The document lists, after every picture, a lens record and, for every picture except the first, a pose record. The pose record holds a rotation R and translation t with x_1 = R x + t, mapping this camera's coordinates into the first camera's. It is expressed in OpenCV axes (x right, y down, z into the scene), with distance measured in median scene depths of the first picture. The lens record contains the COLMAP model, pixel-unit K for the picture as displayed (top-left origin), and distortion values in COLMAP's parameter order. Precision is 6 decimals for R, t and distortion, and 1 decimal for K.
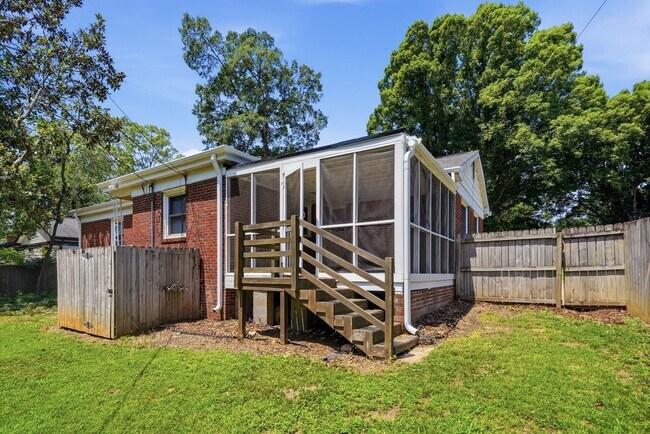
lens RADIAL K [[319.5, 0, 327.8], [0, 319.5, 239.8], [0, 0, 1]] dist [0.000496, -0.000050]
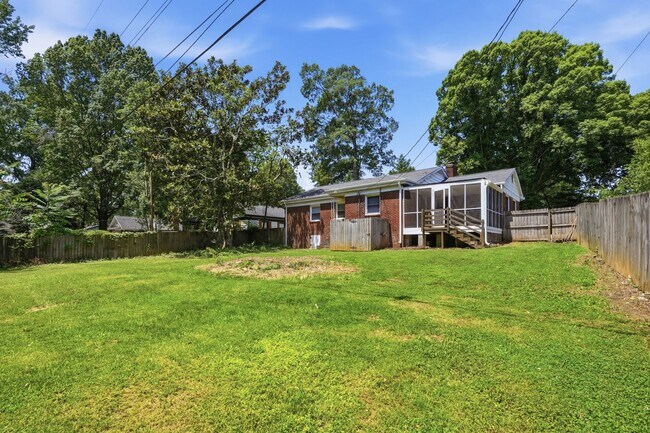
lens RADIAL K [[303.3, 0, 325.0], [0, 303.3, 216.5], [0, 0, 1]] dist [0.004179, 0.000364]
pose [[0.988937, -0.012109, -0.147840, -0.156257], [0.012962, 0.999904, 0.004809, -0.002370], [0.147767, -0.006672, 0.989000, -0.389102]]
